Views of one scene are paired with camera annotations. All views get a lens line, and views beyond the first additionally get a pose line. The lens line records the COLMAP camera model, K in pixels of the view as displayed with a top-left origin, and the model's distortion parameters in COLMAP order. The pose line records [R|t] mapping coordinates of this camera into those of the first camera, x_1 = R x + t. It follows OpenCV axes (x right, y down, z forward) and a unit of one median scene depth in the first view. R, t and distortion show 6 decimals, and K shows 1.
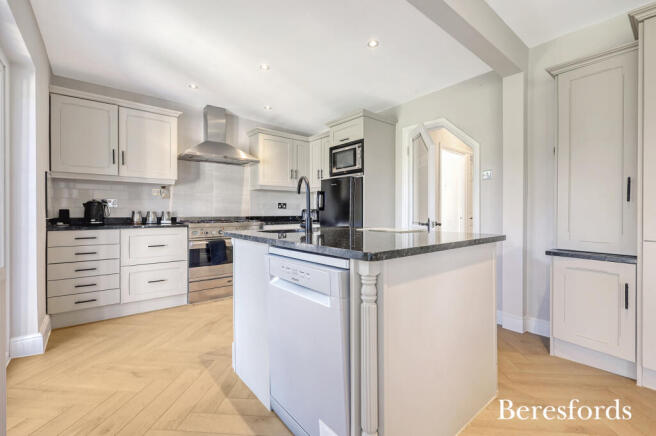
lens RADIAL K [[285.8, 0, 329.8], [0, 285.8, 212.4], [0, 0, 1]] dist [-0.002978, -0.000345]
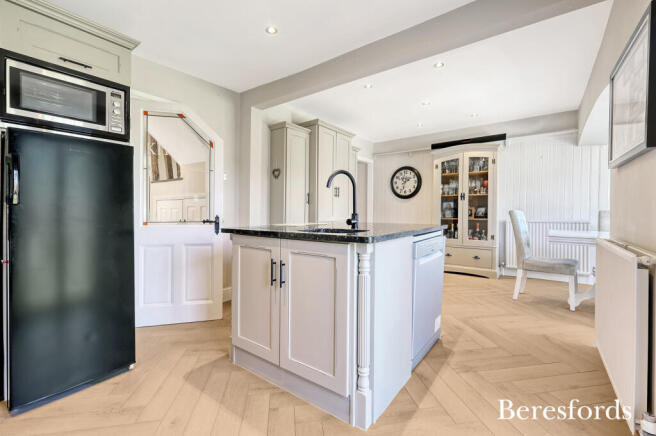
lens RADIAL K [[285.8, 0, 329.9], [0, 285.8, 215.9], [0, 0, 1]] dist [-0.002978, -0.000345]
pose [[-0.236894, -0.007014, 0.971510, -0.669376], [0.012751, 0.999865, 0.010328, 0.018419], [-0.971452, 0.014834, -0.236772, 0.848046]]
